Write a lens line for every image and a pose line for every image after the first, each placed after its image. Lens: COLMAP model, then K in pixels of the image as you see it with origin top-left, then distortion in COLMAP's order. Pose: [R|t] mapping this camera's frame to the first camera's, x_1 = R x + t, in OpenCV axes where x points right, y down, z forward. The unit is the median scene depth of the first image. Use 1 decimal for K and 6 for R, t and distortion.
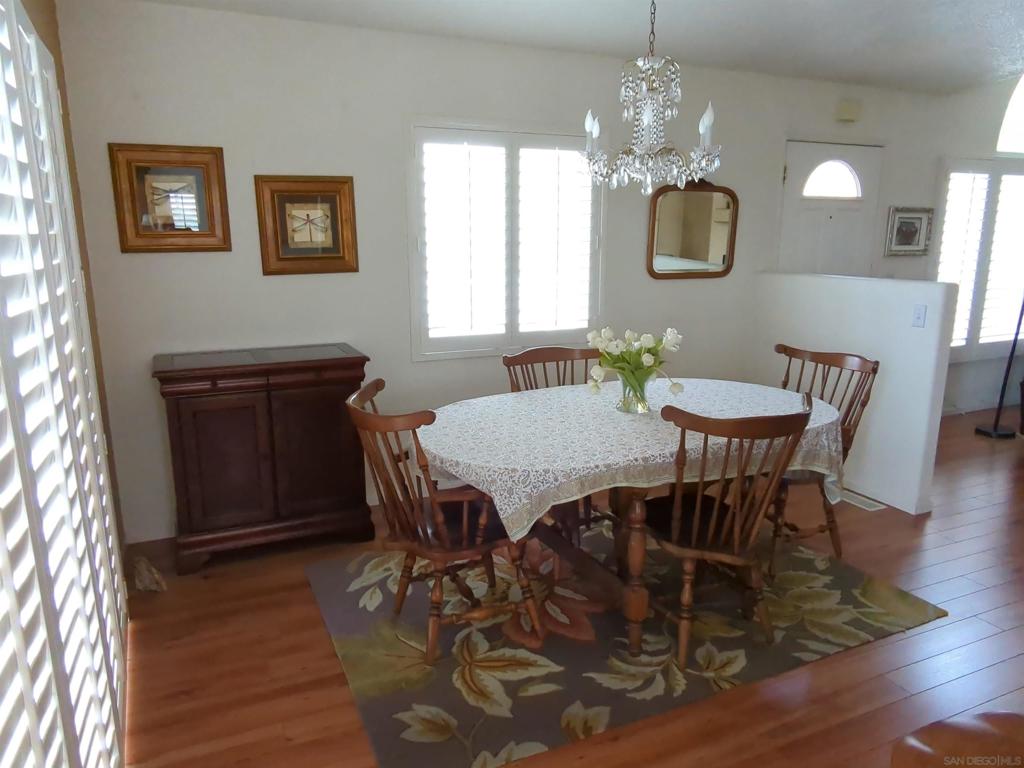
lens RADIAL K [[684.9, 0, 512.9], [0, 684.9, 385.6], [0, 0, 1]] dist [-0.001049, -0.000507]
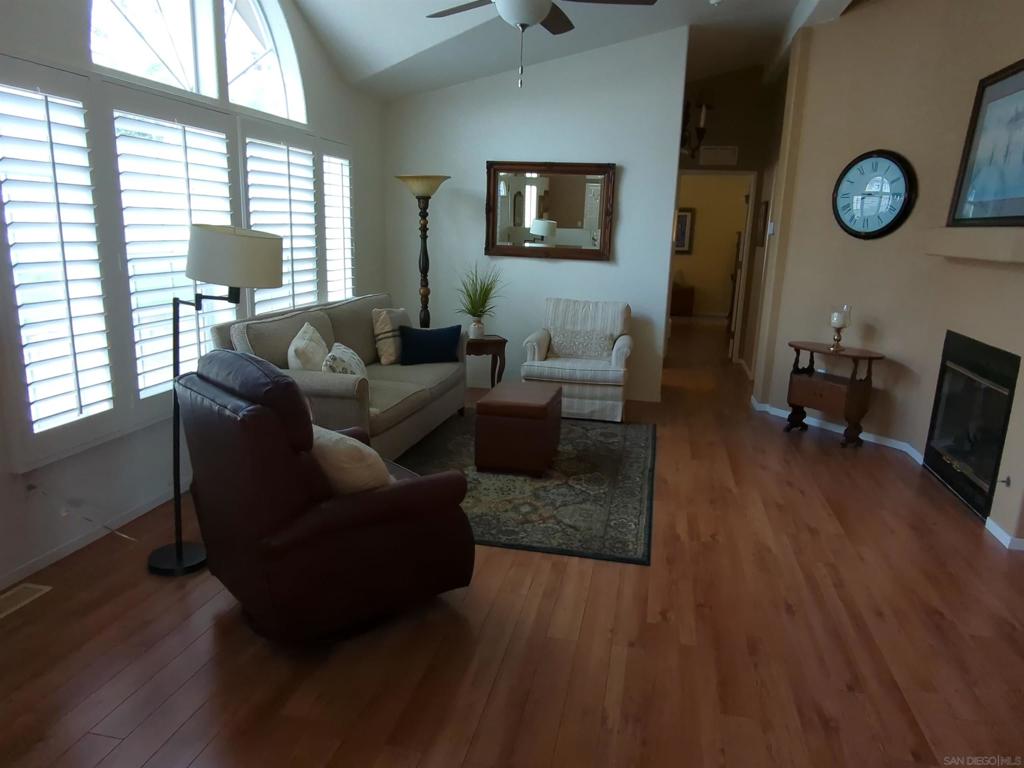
lens RADIAL K [[684.9, 0, 512.4], [0, 684.9, 384.0], [0, 0, 1]] dist [-0.001049, -0.000507]
pose [[0.576810, -0.158999, 0.801255, 0.408098], [0.140941, 0.985535, 0.094106, -0.088348], [-0.804628, 0.058649, 0.590876, 0.404892]]
